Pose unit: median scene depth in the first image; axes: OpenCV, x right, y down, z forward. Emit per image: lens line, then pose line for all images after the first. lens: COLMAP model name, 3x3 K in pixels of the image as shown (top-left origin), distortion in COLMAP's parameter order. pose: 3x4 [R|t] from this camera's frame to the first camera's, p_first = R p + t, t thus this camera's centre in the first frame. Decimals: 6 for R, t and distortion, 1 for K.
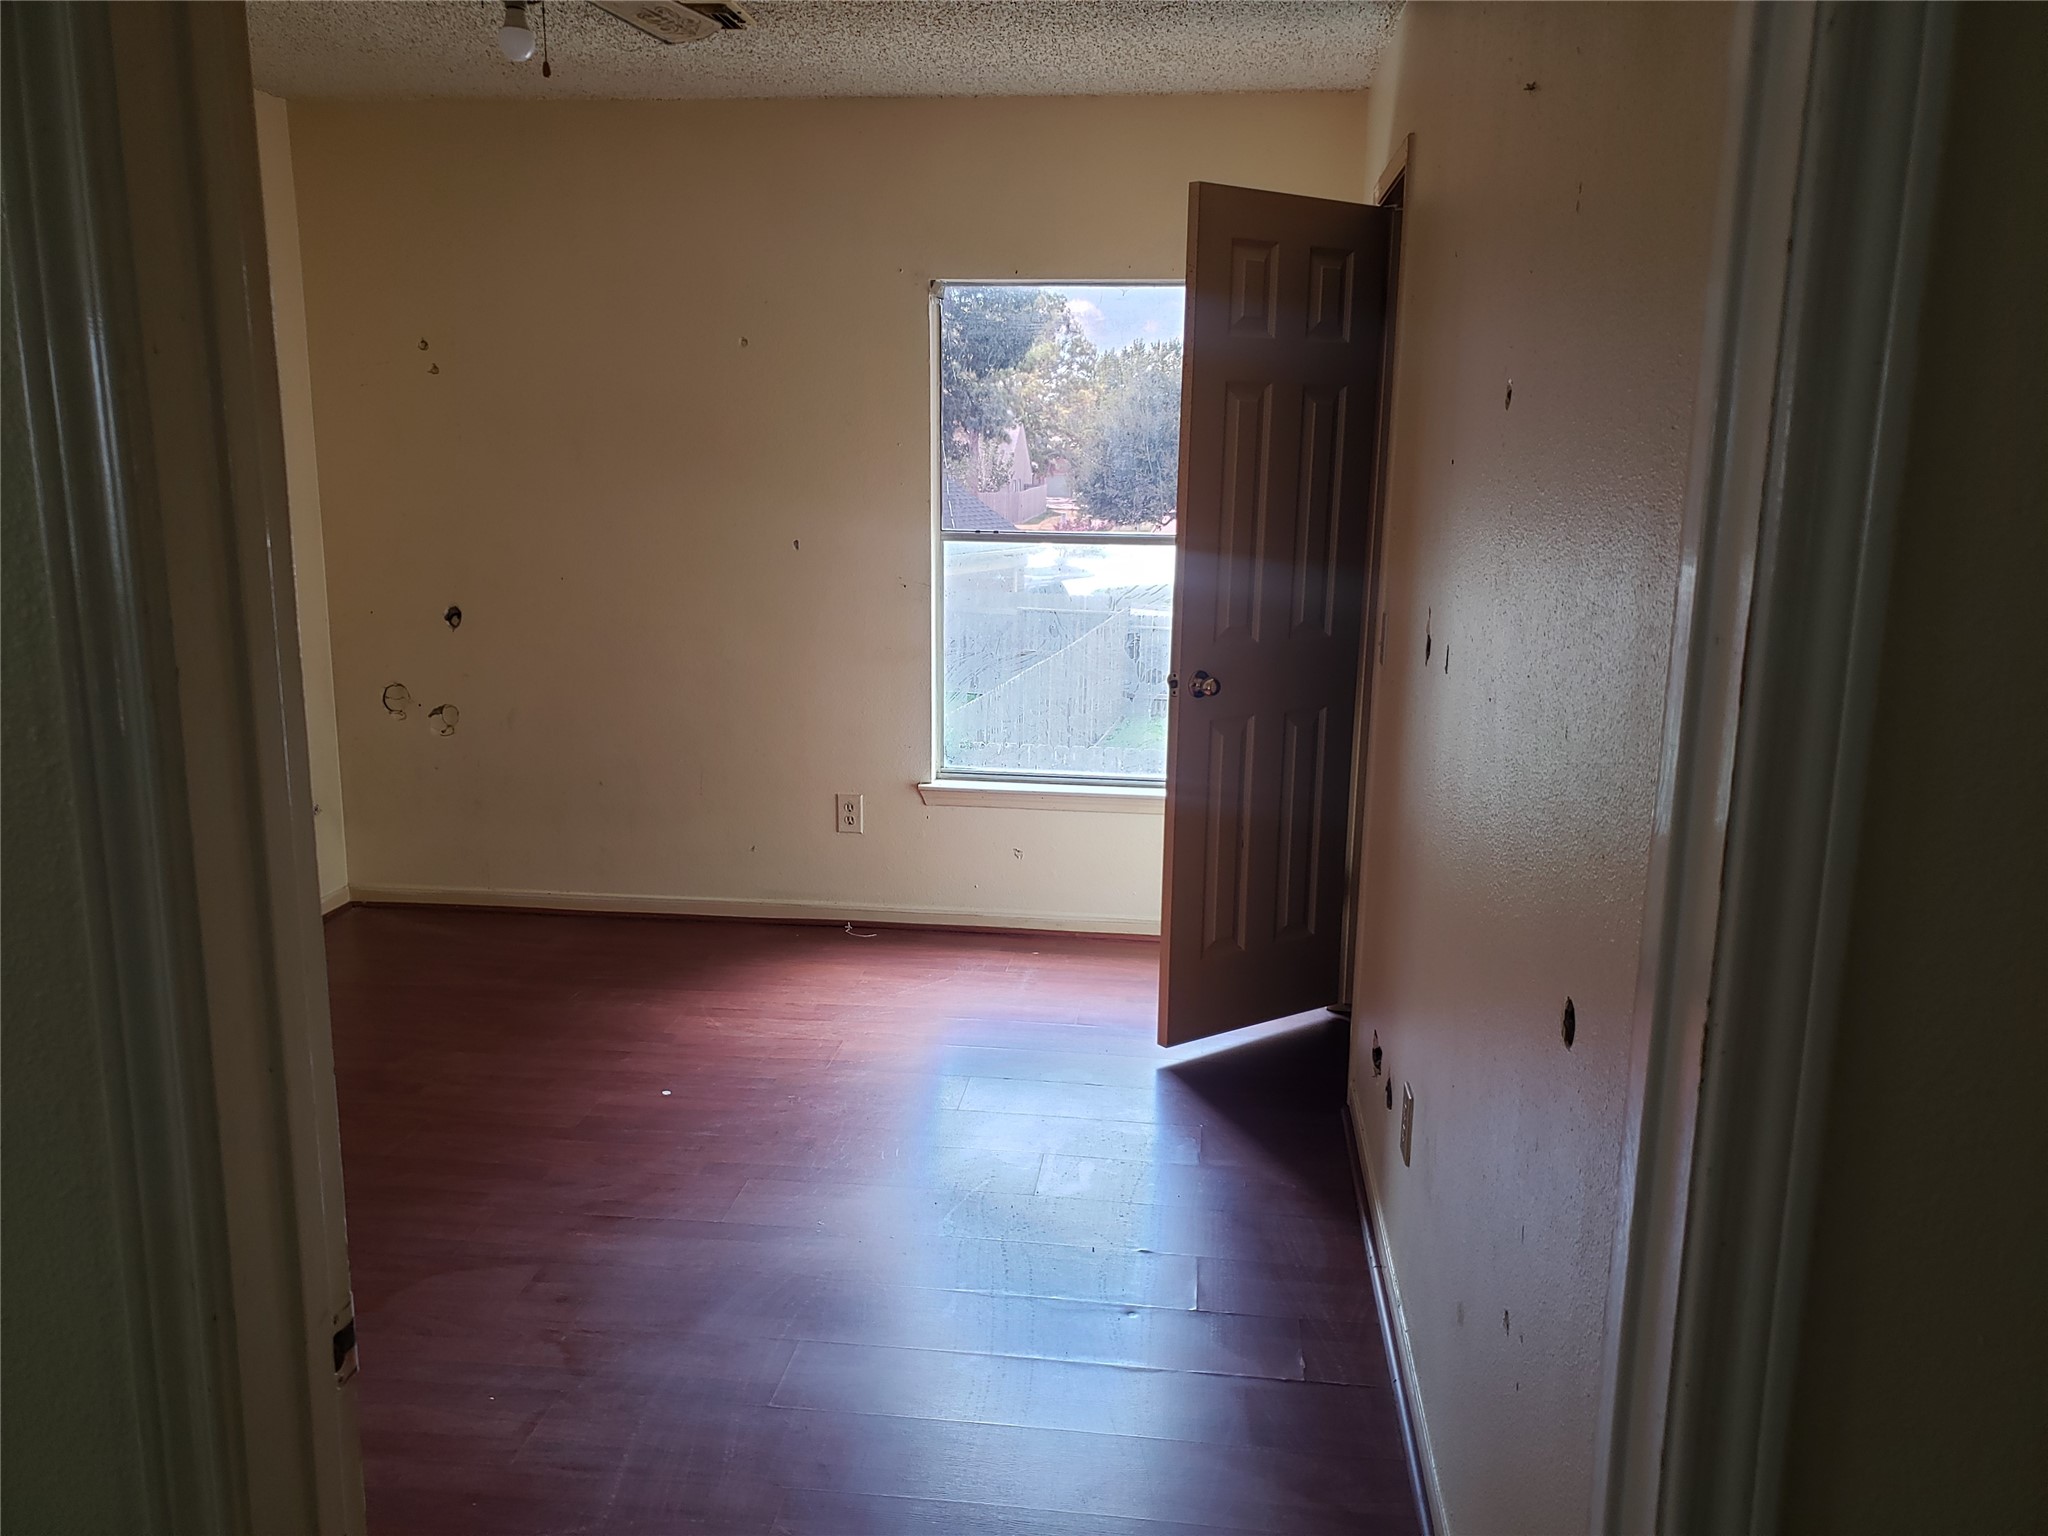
lens RADIAL K [[1588.3, 0, 1032.0], [0, 1588.3, 780.1], [0, 0, 1]] dist [0.024896, -0.024408]
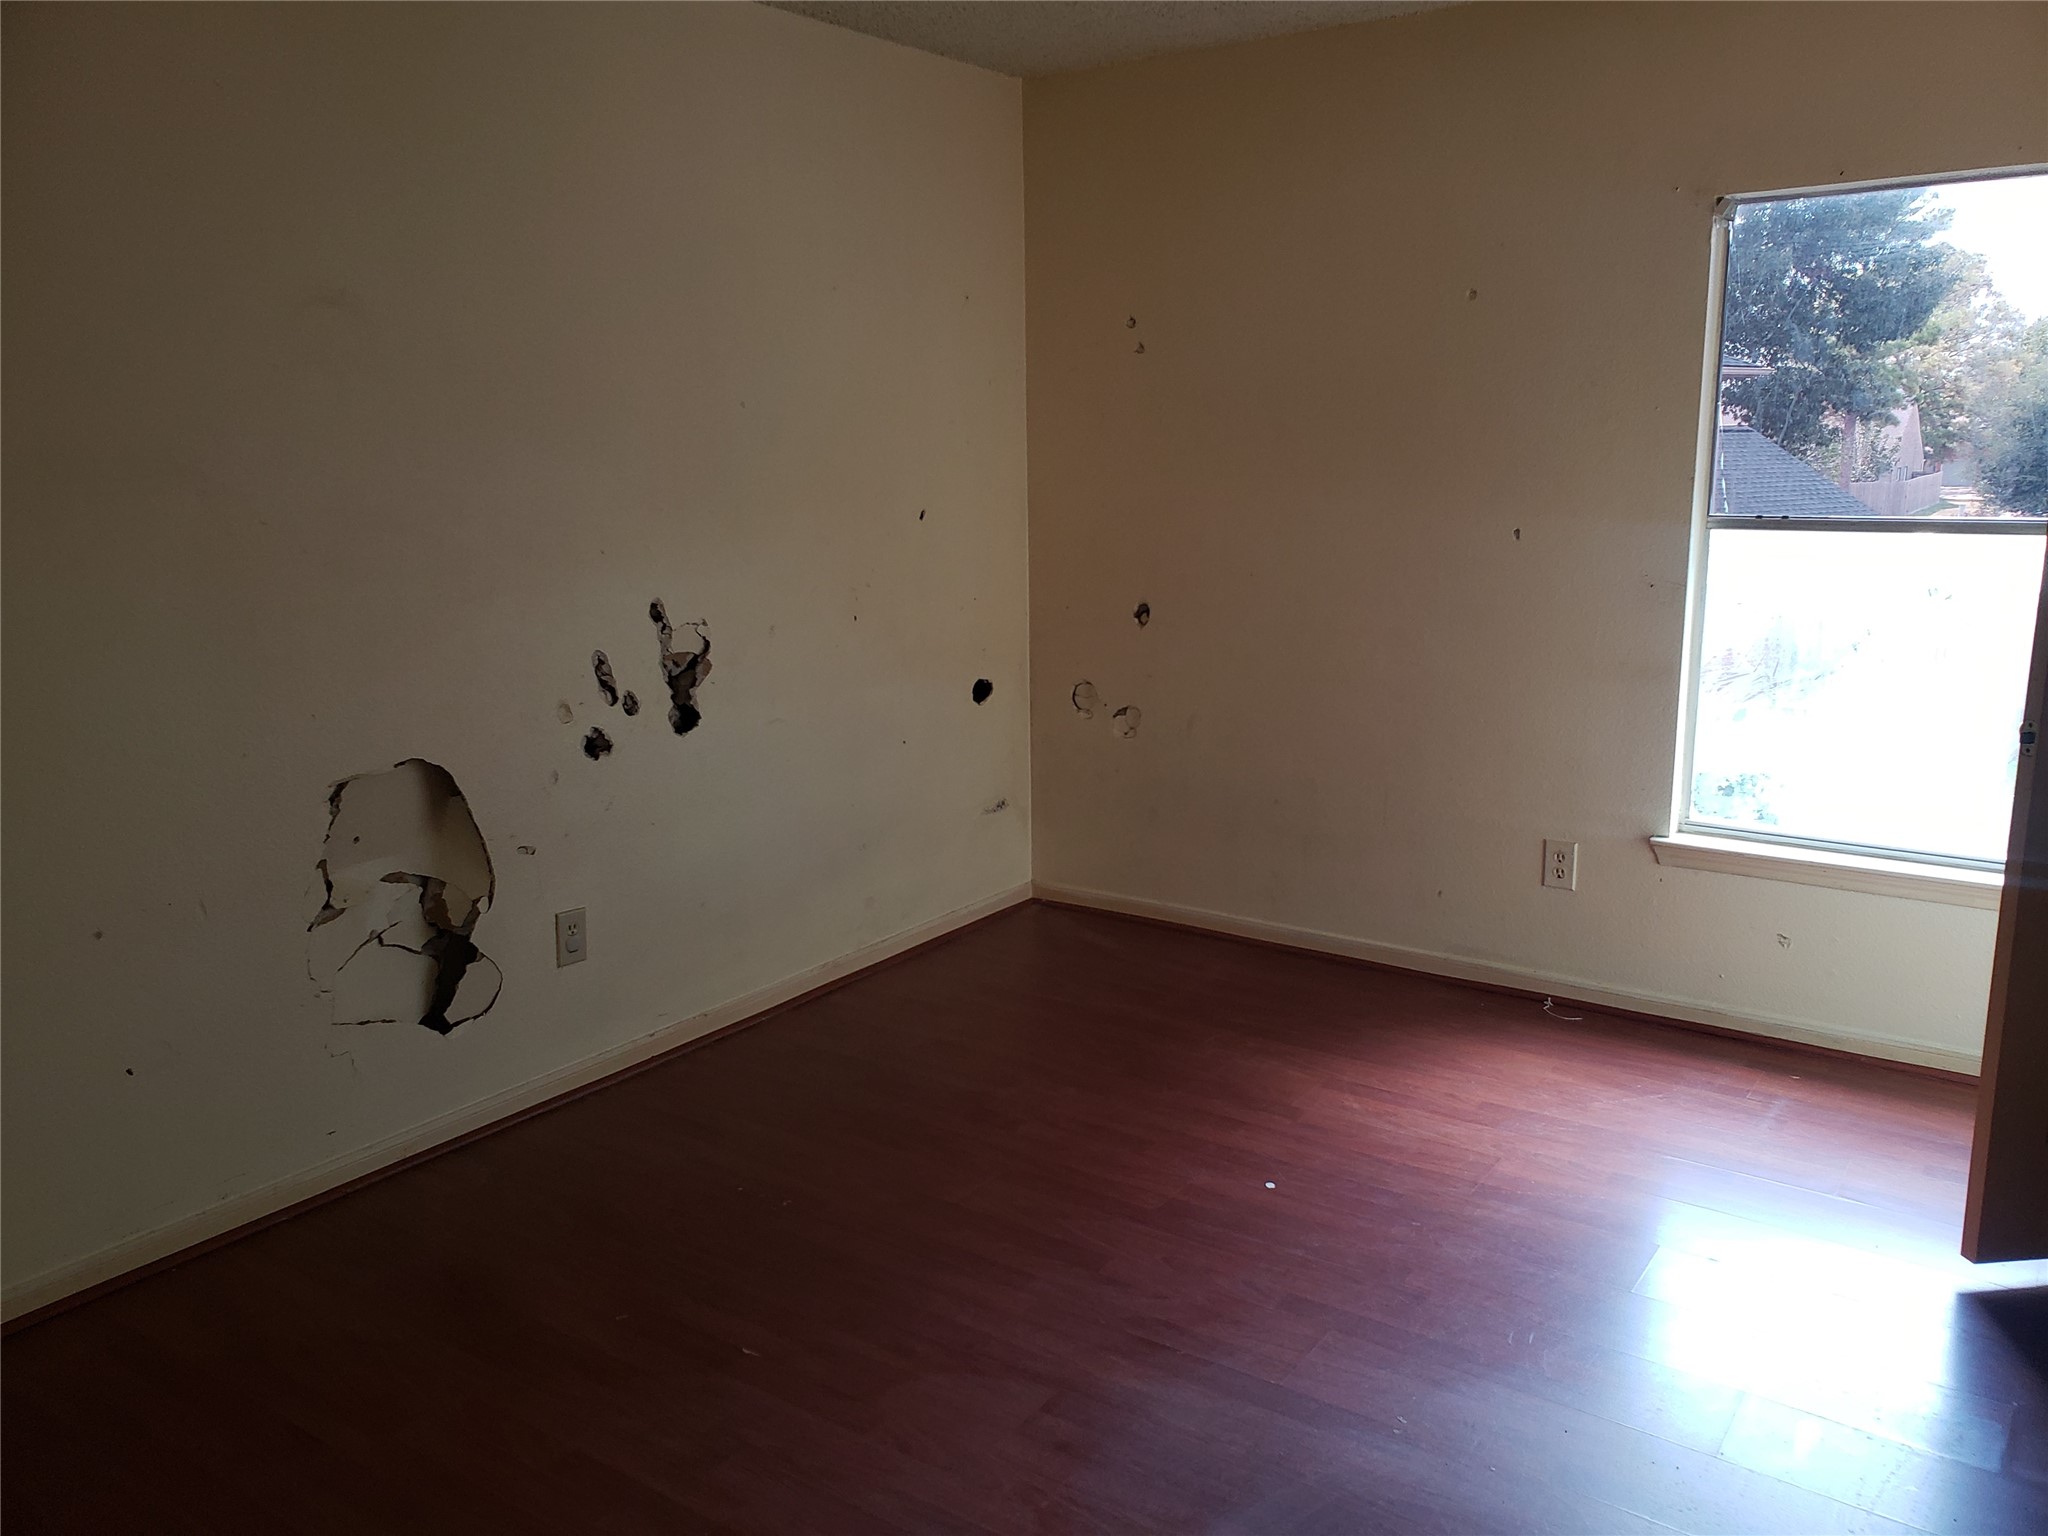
lens RADIAL K [[1588.3, 0, 1021.6], [0, 1588.3, 761.3], [0, 0, 1]] dist [0.024896, -0.024408]
pose [[0.873641, 0.069033, -0.481649, 0.034572], [-0.073814, 0.997231, 0.009042, -0.019212], [0.480940, 0.027653, 0.876317, 0.153499]]
